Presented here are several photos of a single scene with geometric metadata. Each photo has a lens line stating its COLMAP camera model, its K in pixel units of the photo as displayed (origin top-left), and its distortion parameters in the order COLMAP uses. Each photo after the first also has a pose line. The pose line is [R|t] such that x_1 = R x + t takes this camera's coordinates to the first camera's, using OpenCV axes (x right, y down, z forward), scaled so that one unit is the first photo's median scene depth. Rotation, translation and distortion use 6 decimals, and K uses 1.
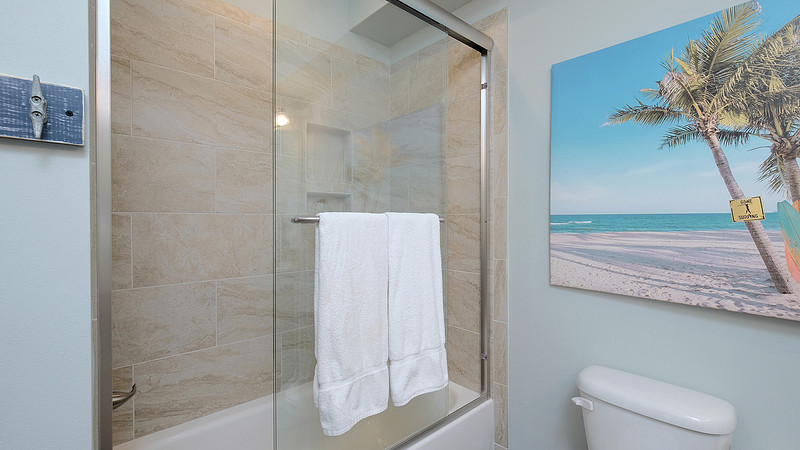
lens RADIAL K [[352.8, 0, 398.3], [0, 352.8, 222.0], [0, 0, 1]] dist [0.000615, -0.000258]
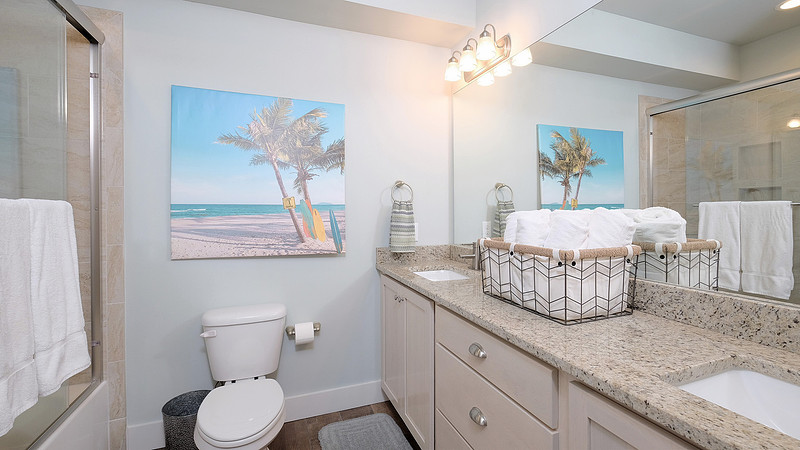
lens RADIAL K [[352.8, 0, 400.8], [0, 352.8, 217.3], [0, 0, 1]] dist [0.000615, -0.000258]
pose [[0.372589, -0.018783, 0.927806, -0.527735], [0.004857, 0.999821, 0.018291, 0.009720], [-0.927984, -0.002308, 0.372614, -0.276355]]
